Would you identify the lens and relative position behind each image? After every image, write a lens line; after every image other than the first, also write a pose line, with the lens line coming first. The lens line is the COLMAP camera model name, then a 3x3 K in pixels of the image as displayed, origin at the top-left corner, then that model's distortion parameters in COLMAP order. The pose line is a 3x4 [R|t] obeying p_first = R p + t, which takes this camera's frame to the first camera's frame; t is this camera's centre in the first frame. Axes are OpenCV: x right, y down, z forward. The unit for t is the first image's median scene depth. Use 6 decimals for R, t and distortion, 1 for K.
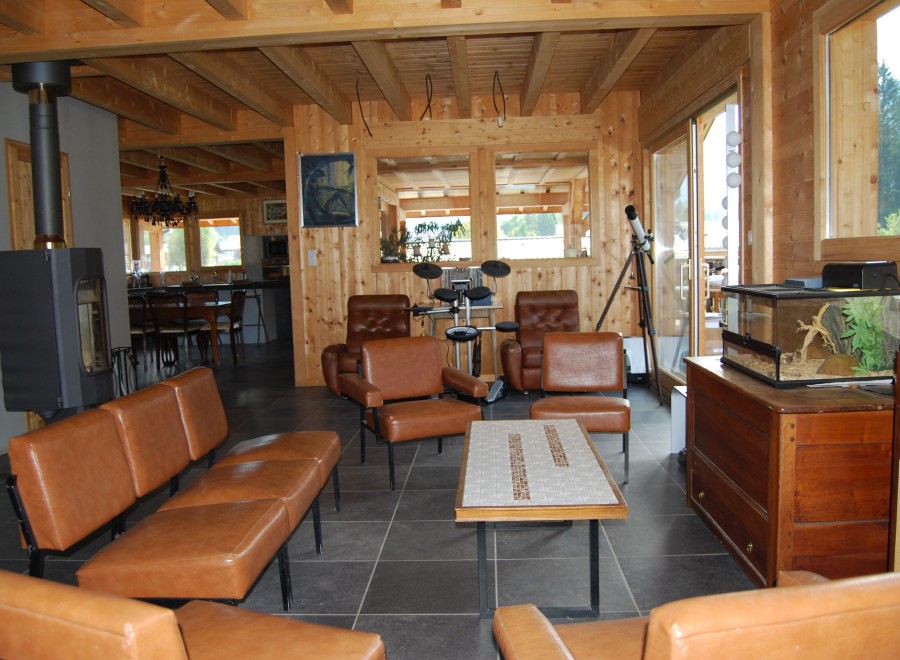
lens RADIAL K [[769.4, 0, 450.0], [0, 769.4, 330.0], [0, 0, 1]] dist [-0.117942, 0.001437]
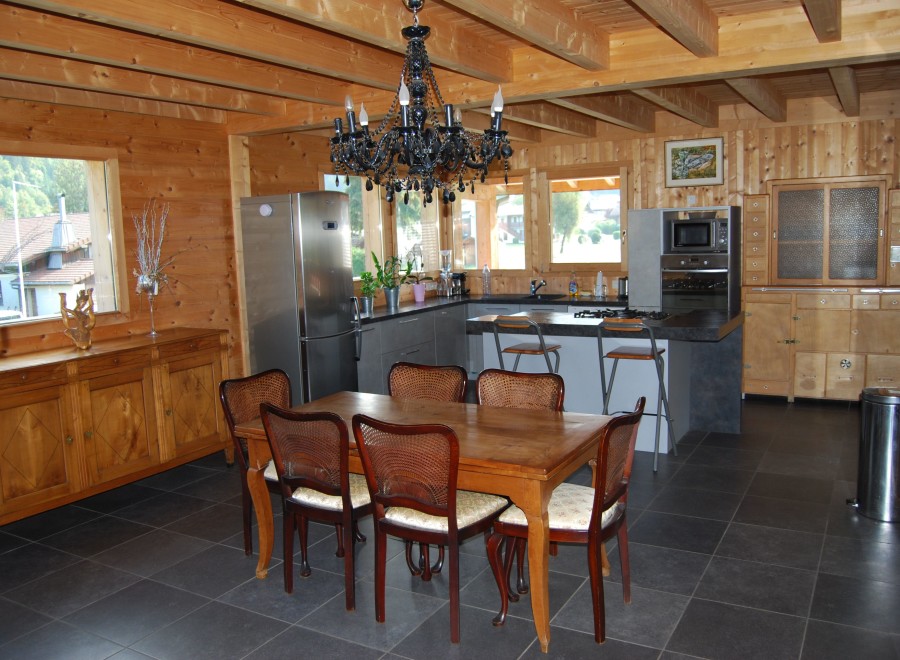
lens RADIAL K [[769.4, 0, 450.0], [0, 769.4, 330.0], [0, 0, 1]] dist [-0.117942, 0.001437]
pose [[0.888441, 0.058150, -0.455292, -0.131360], [-0.034335, 0.997583, 0.060411, -0.066756], [0.457704, -0.038039, 0.888290, 0.457872]]
